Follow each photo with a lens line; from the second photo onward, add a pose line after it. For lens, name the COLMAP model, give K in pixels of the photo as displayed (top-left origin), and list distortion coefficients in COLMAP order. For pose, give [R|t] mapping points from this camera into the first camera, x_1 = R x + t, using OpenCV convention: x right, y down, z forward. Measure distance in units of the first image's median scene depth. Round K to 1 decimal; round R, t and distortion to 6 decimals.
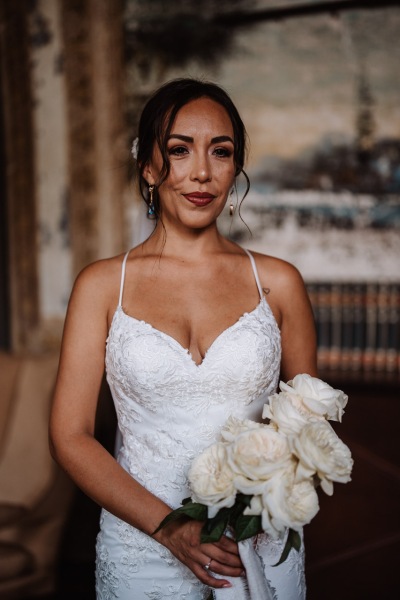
lens RADIAL K [[990.0, 0, 214.3], [0, 990.0, 318.6], [0, 0, 1]] dist [0.043797, 0.000000]
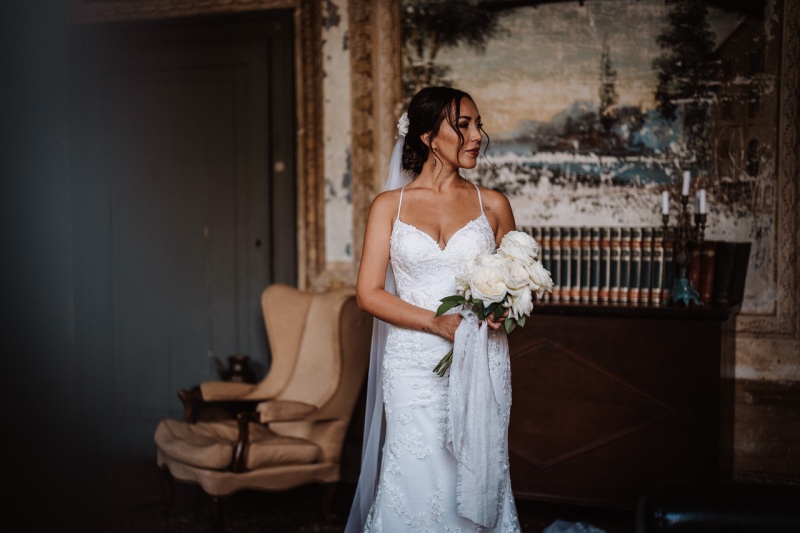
lens RADIAL K [[1319.9, 0, 400.6], [0, 1319.9, 270.2], [0, 0, 1]] dist [0.043797, 0.000000]
pose [[0.996086, 0.011275, -0.087671, 0.047707], [-0.014792, 0.999107, -0.039568, 0.073780], [0.087147, 0.040710, 0.995363, -0.548327]]
